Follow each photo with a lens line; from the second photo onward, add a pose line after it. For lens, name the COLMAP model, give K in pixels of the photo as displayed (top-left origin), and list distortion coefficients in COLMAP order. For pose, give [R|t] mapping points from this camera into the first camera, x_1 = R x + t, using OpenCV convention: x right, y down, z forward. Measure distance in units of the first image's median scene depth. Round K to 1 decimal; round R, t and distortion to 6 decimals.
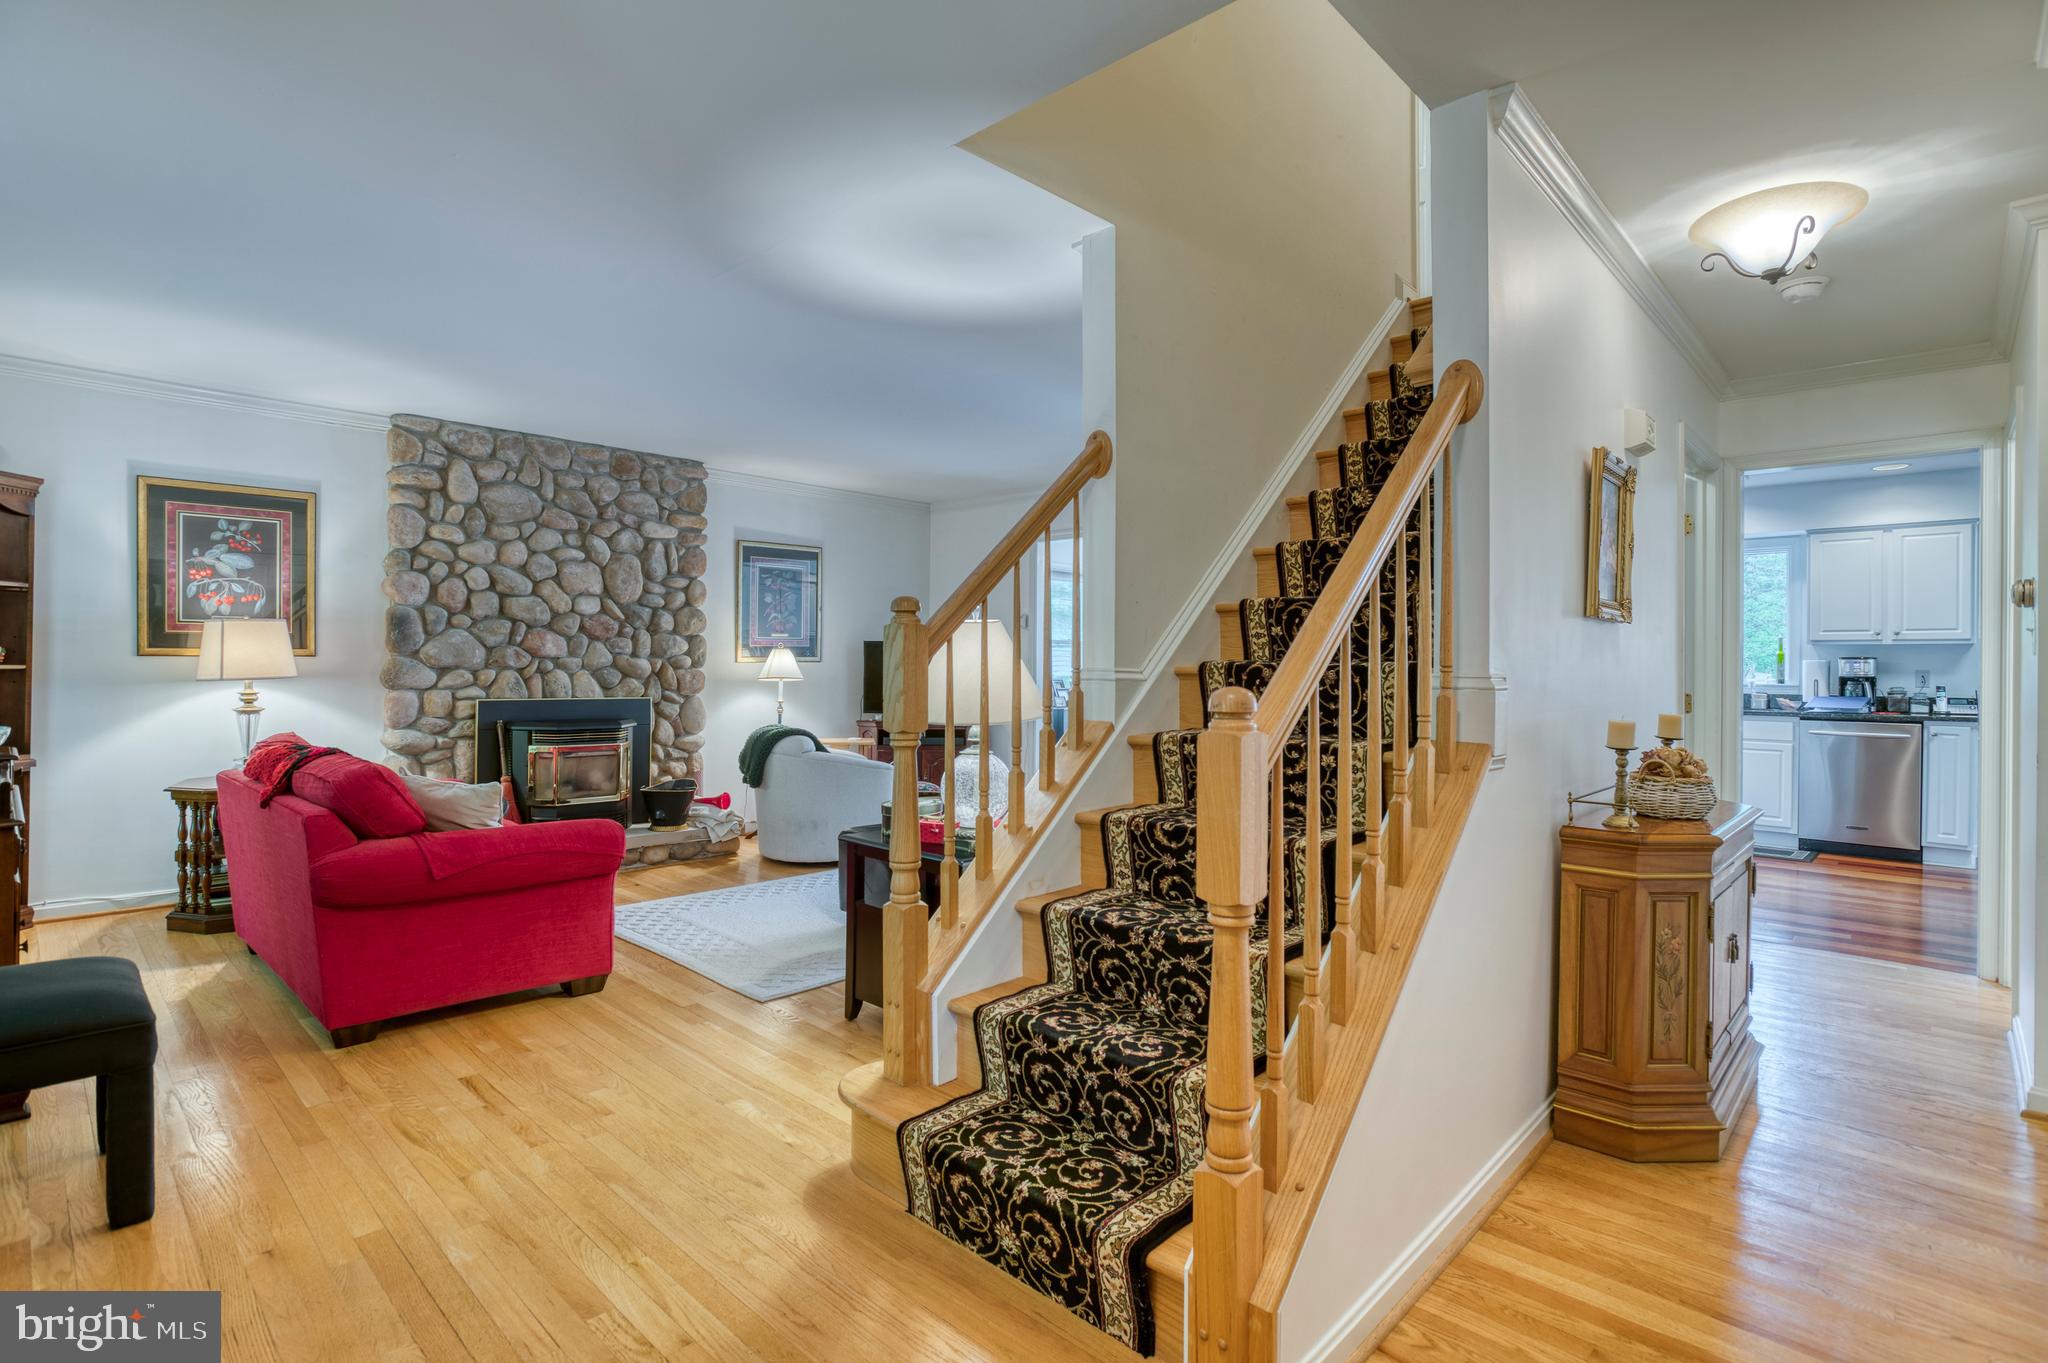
lens RADIAL K [[995.3, 0, 988.0], [0, 995.3, 661.9], [0, 0, 1]] dist [-0.047133, 0.021797]
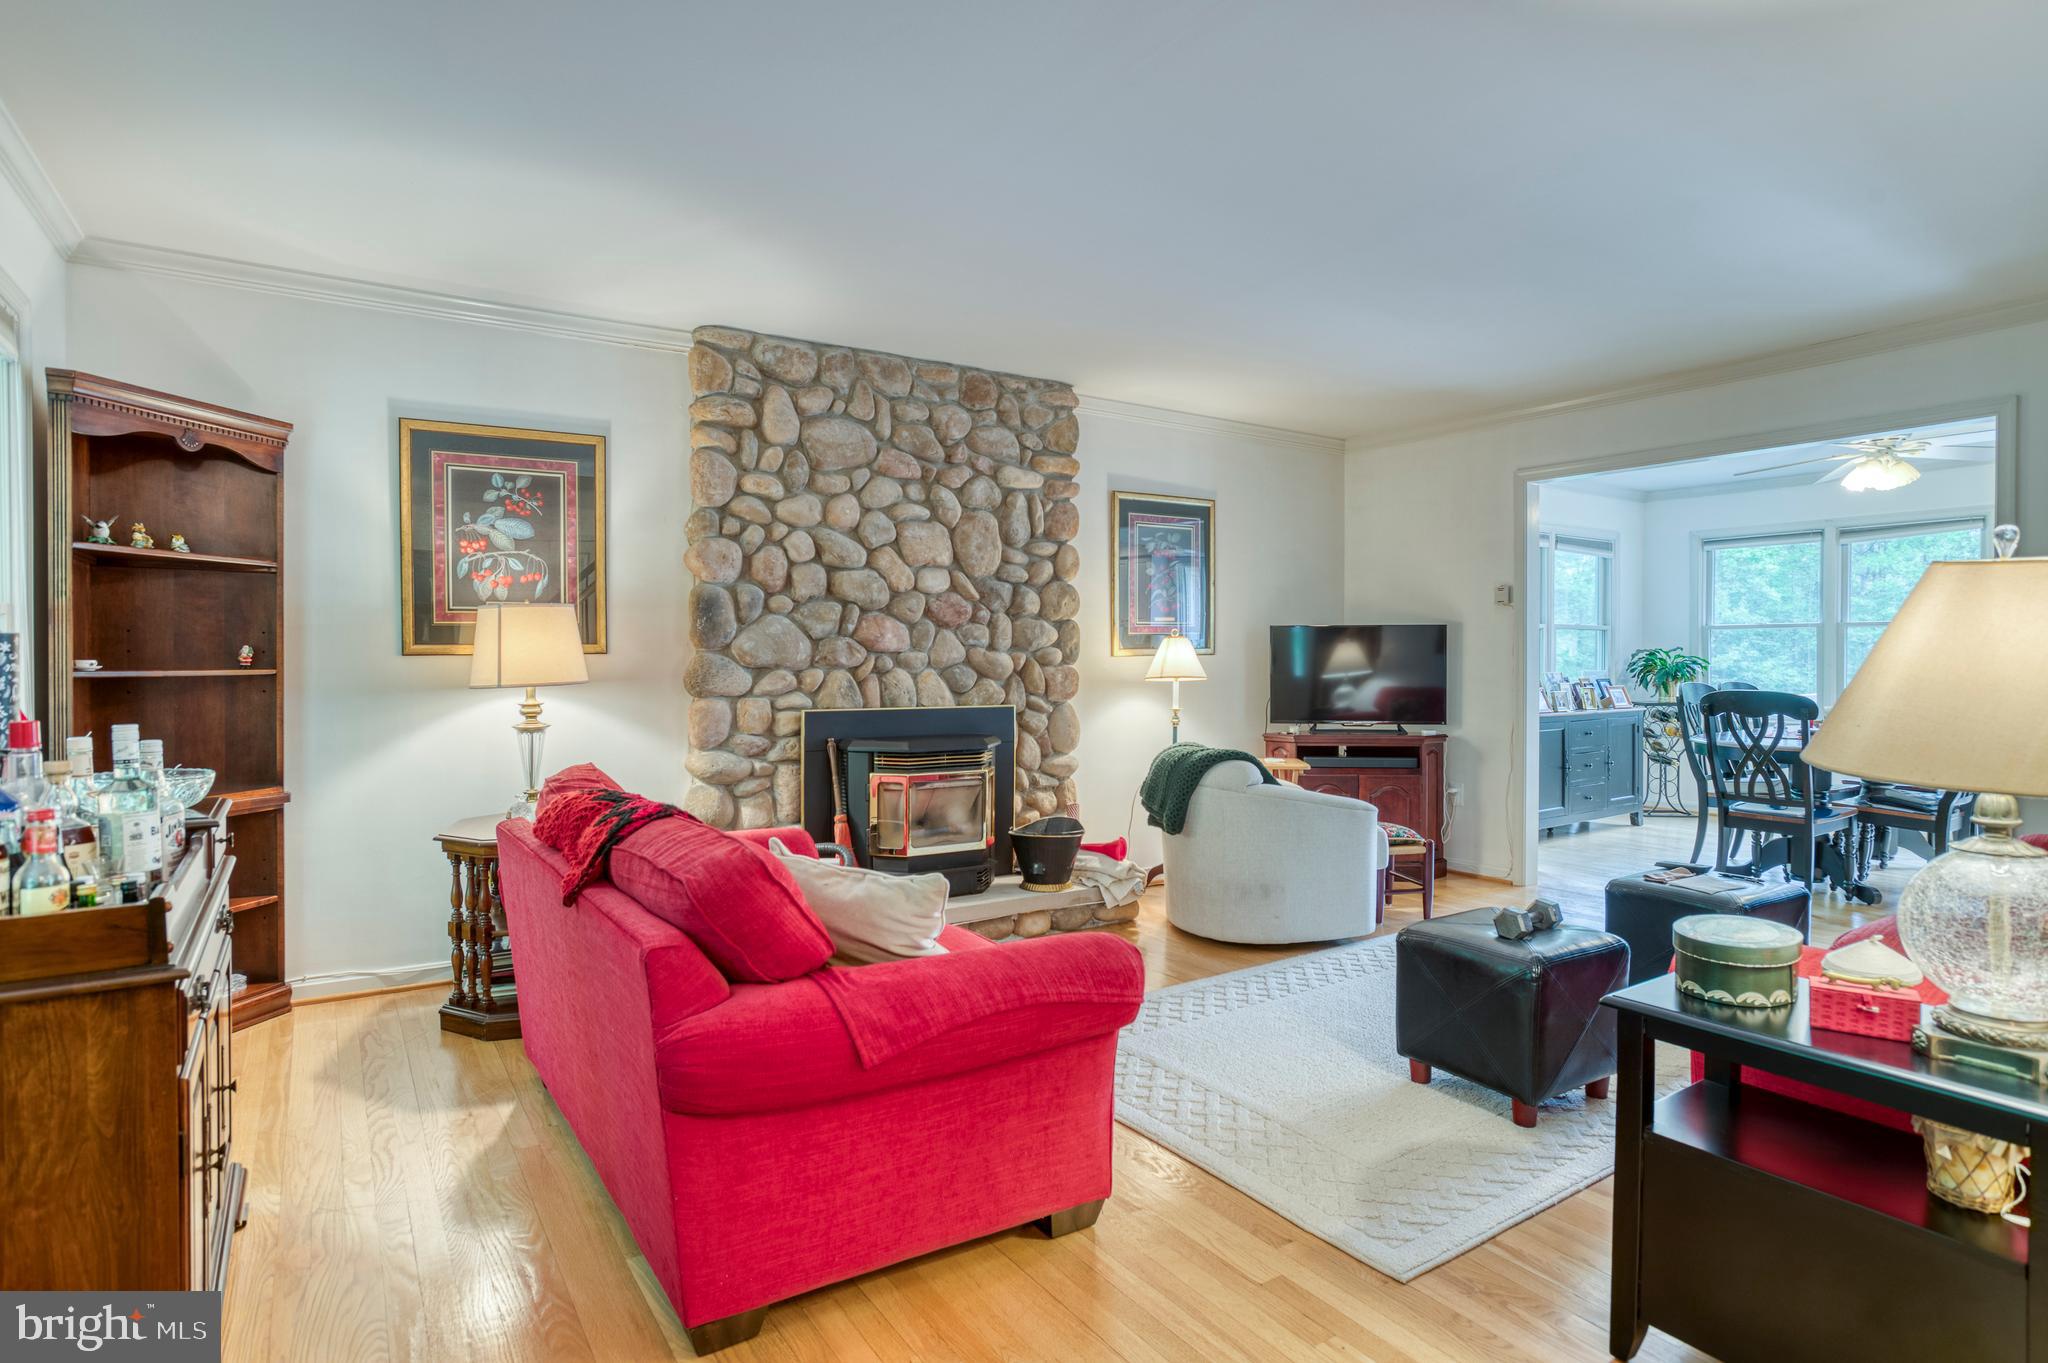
lens RADIAL K [[1090.5, 0, 998.0], [0, 1090.5, 665.4], [0, 0, 1]] dist [-0.053238, 0.005333]
pose [[0.973953, -0.008036, -0.226608, -0.194382], [0.010168, 0.999914, 0.008243, -0.000465], [0.226522, -0.010332, 0.973951, 0.242225]]
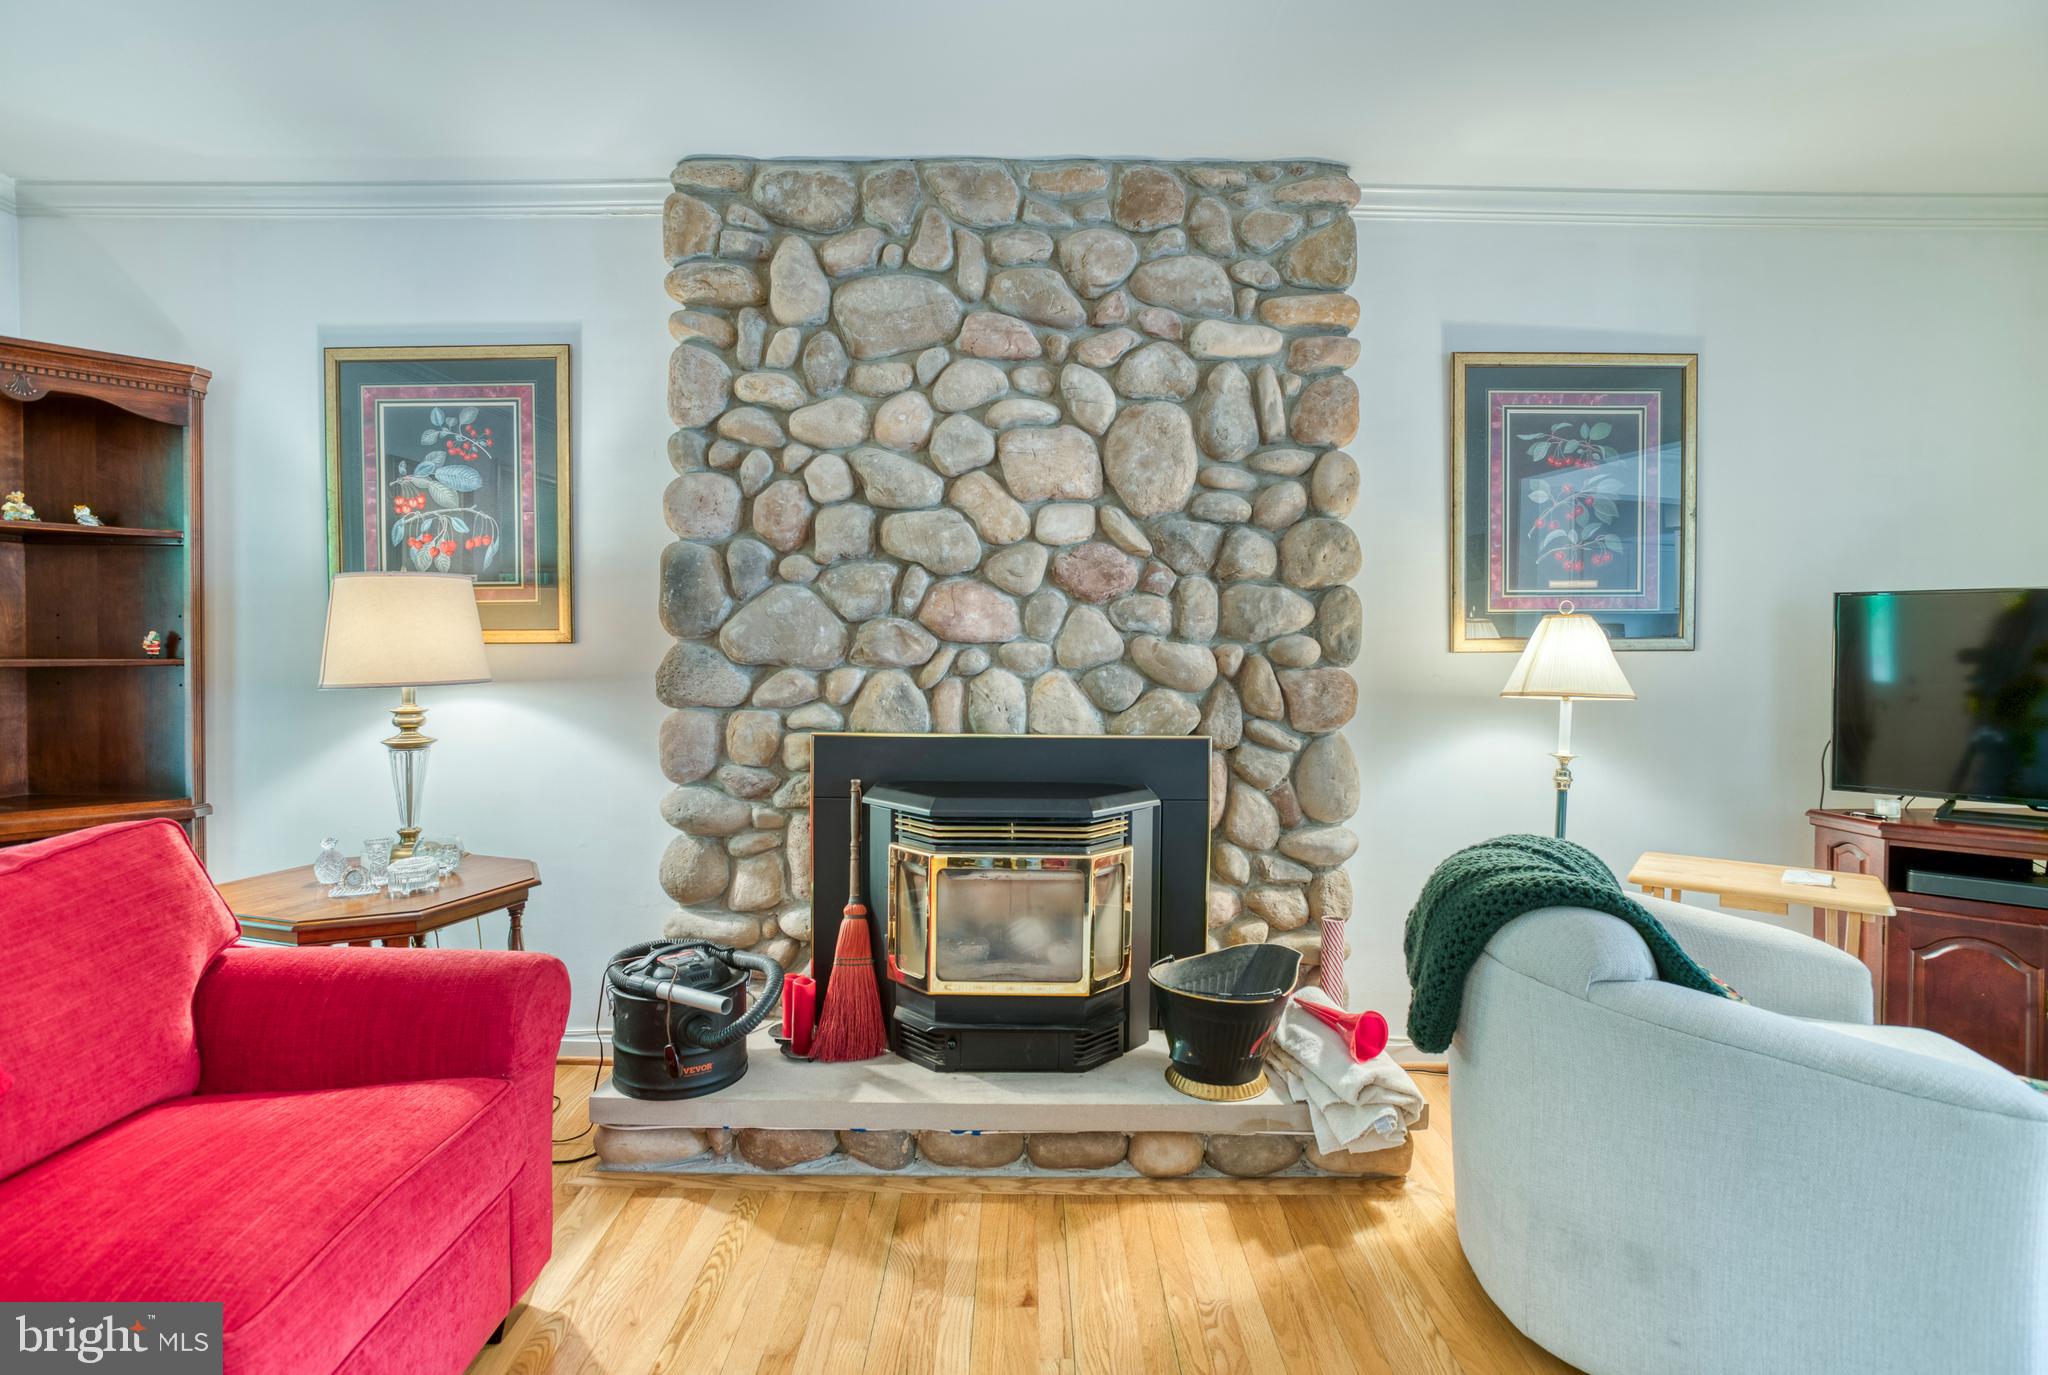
lens RADIAL K [[995.3, 0, 1011.6], [0, 995.3, 665.5], [0, 0, 1]] dist [-0.047133, 0.021797]
pose [[0.700046, 0.002229, -0.714094, -0.114563], [0.002638, 0.999980, 0.005708, 0.004021], [0.714093, -0.005880, 0.700027, 0.744617]]
